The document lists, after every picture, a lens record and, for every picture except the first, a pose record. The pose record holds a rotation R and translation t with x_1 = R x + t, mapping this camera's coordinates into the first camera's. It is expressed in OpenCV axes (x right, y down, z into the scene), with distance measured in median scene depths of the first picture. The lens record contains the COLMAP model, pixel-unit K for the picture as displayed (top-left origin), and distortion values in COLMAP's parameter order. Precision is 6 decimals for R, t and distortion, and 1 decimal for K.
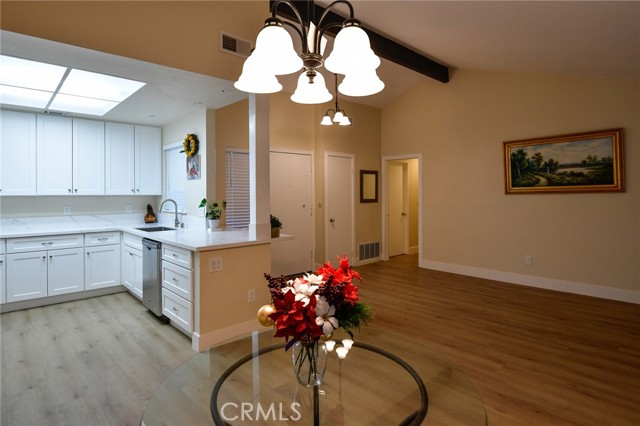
lens RADIAL K [[350.9, 0, 325.1], [0, 350.9, 192.3], [0, 0, 1]] dist [-0.001834, -0.006060]
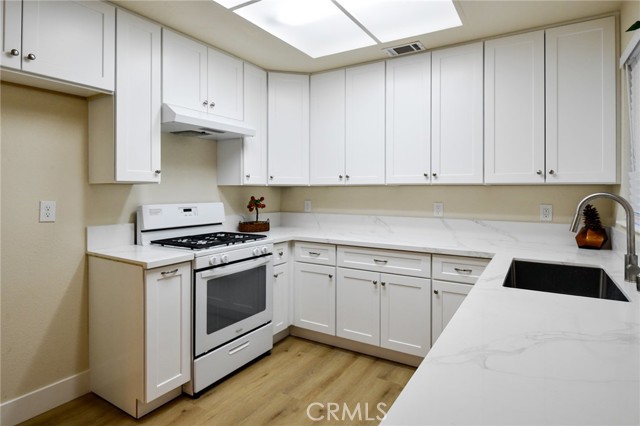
lens RADIAL K [[350.9, 0, 321.1], [0, 350.9, 193.5], [0, 0, 1]] dist [-0.001834, -0.006060]
pose [[0.269041, 0.013601, -0.963033, -0.201257], [-0.000349, 0.999902, 0.014025, 0.016220], [0.963129, -0.003438, 0.269019, 0.650146]]
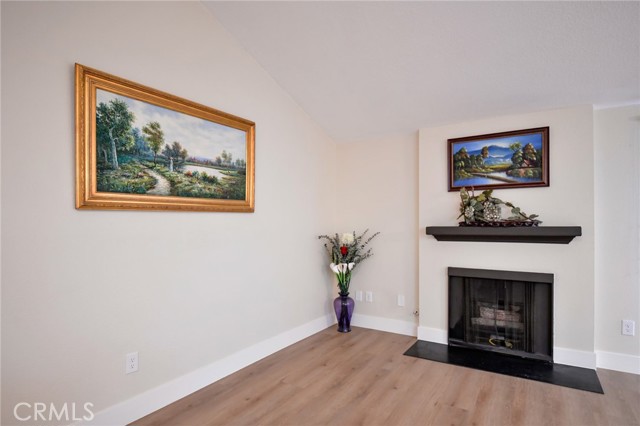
lens RADIAL K [[350.9, 0, 328.9], [0, 350.9, 226.0], [0, 0, 1]] dist [-0.001834, -0.006060]
pose [[-0.269915, -0.000755, 0.962884, 0.101566], [-0.004330, 0.999991, -0.000430, 0.025275], [-0.962874, -0.004285, -0.269916, 0.952405]]
